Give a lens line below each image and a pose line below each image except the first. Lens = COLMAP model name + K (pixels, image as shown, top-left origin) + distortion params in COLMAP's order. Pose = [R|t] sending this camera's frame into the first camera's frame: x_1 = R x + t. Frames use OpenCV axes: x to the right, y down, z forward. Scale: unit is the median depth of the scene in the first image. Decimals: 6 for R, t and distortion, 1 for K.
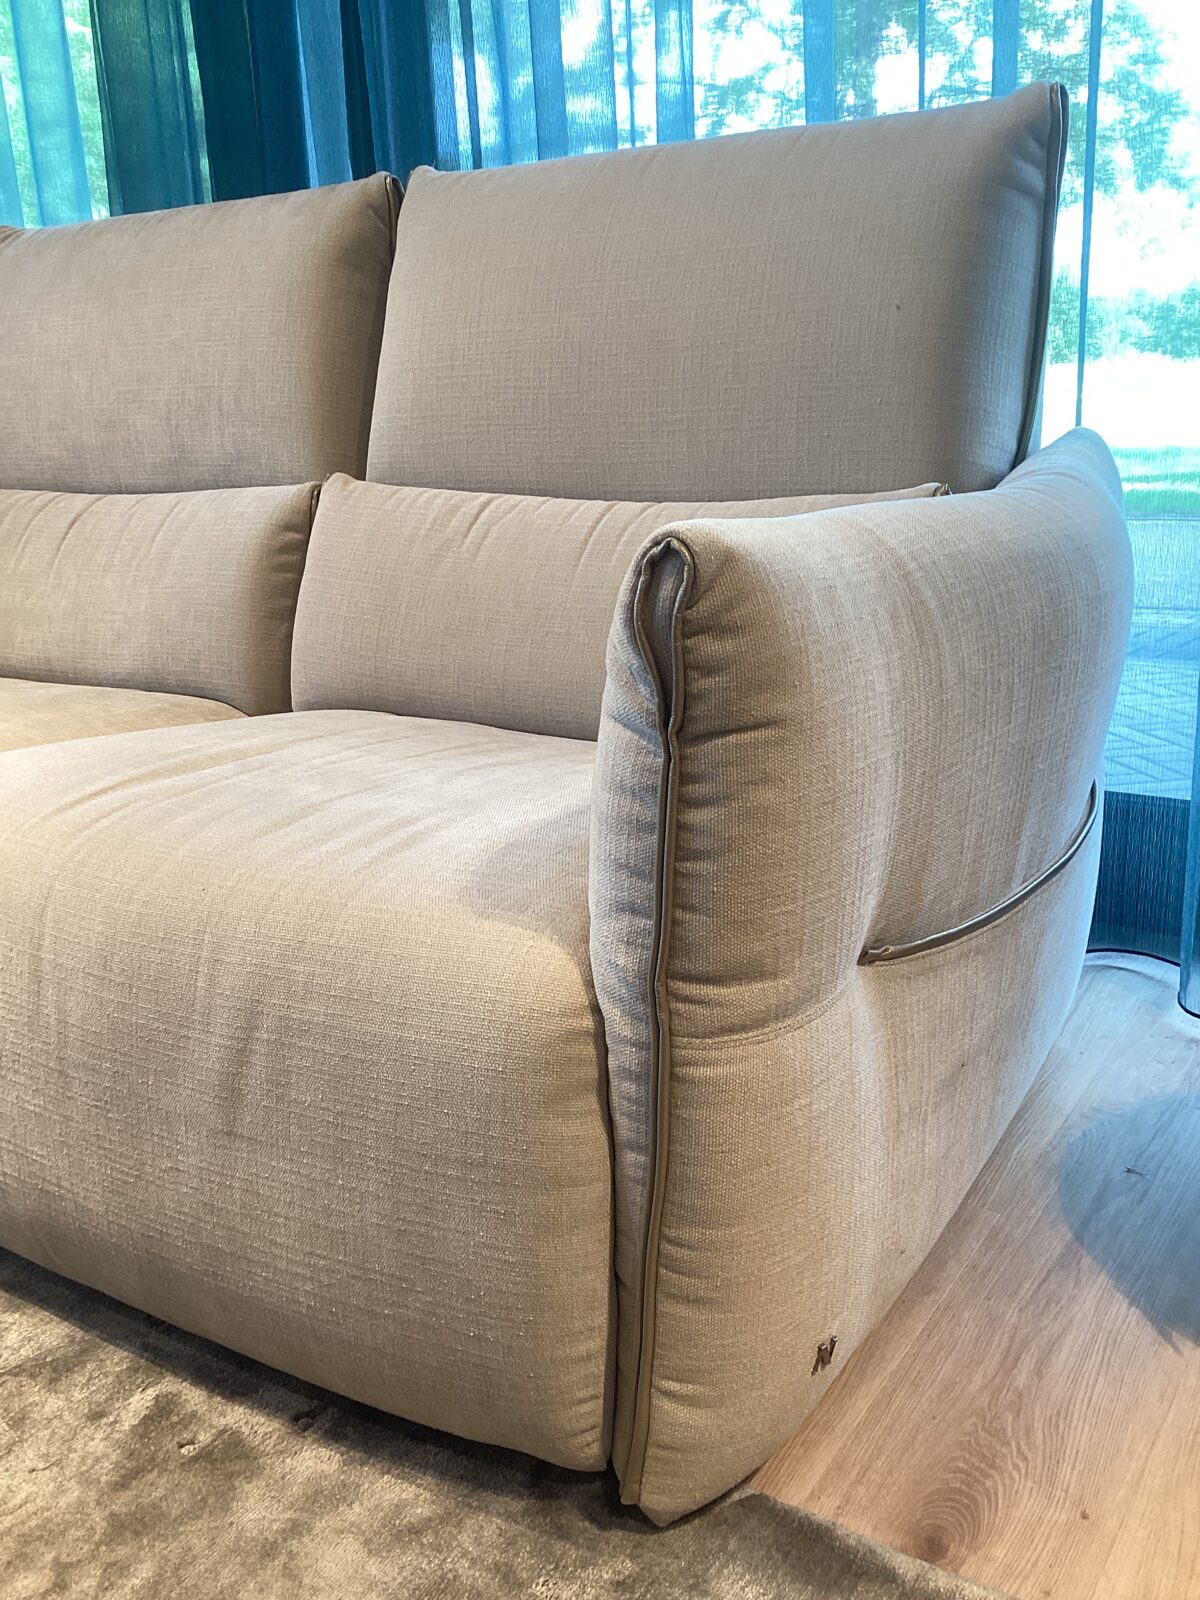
lens RADIAL K [[1450.1, 0, 604.9], [0, 1450.1, 801.6], [0, 0, 1]] dist [0.025841, 0.000000]
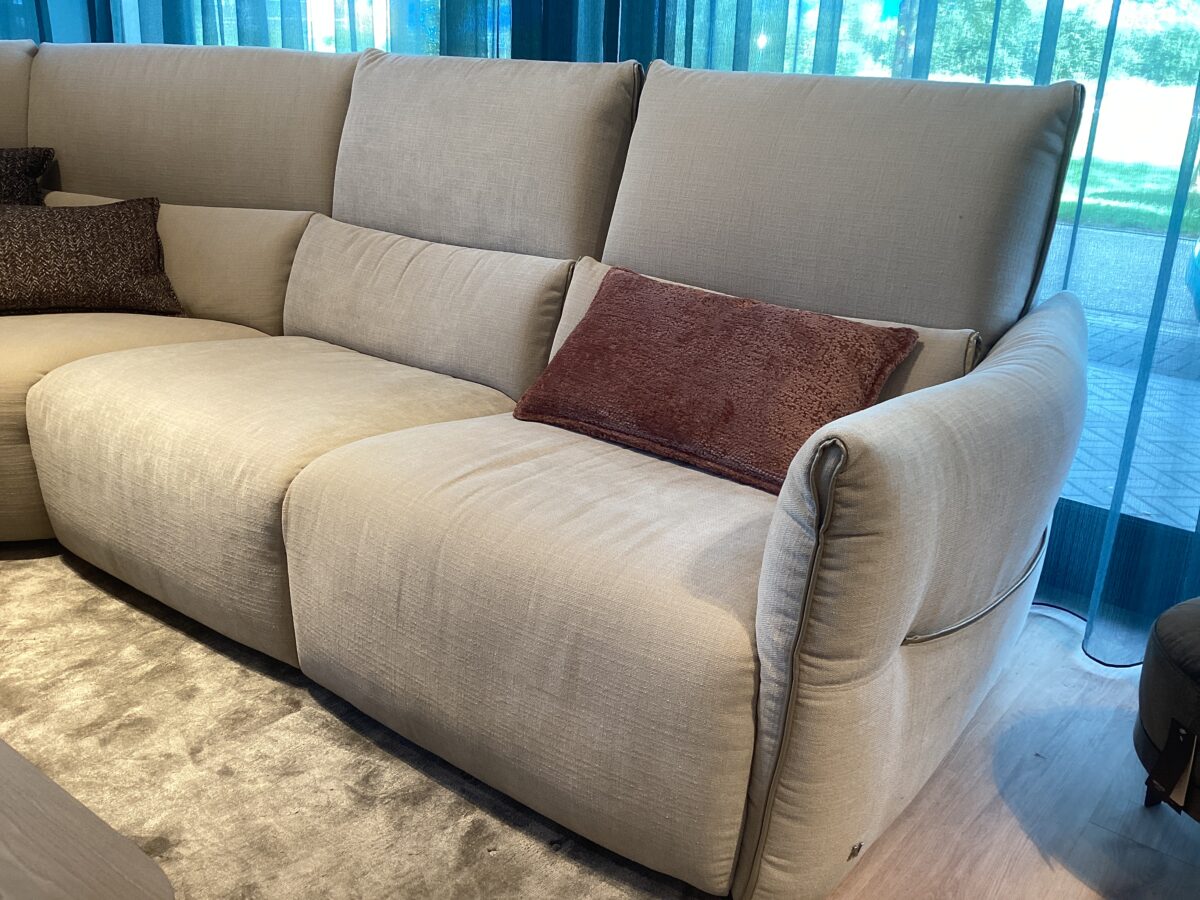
lens RADIAL K [[1087.6, 0, 599.0], [0, 1087.6, 444.8], [0, 0, 1]] dist [0.025841, 0.000000]
pose [[0.992624, 0.105990, -0.058859, -0.121533], [-0.101915, 0.992440, 0.068382, -0.161334], [0.065662, -0.061879, 0.995921, -0.305389]]
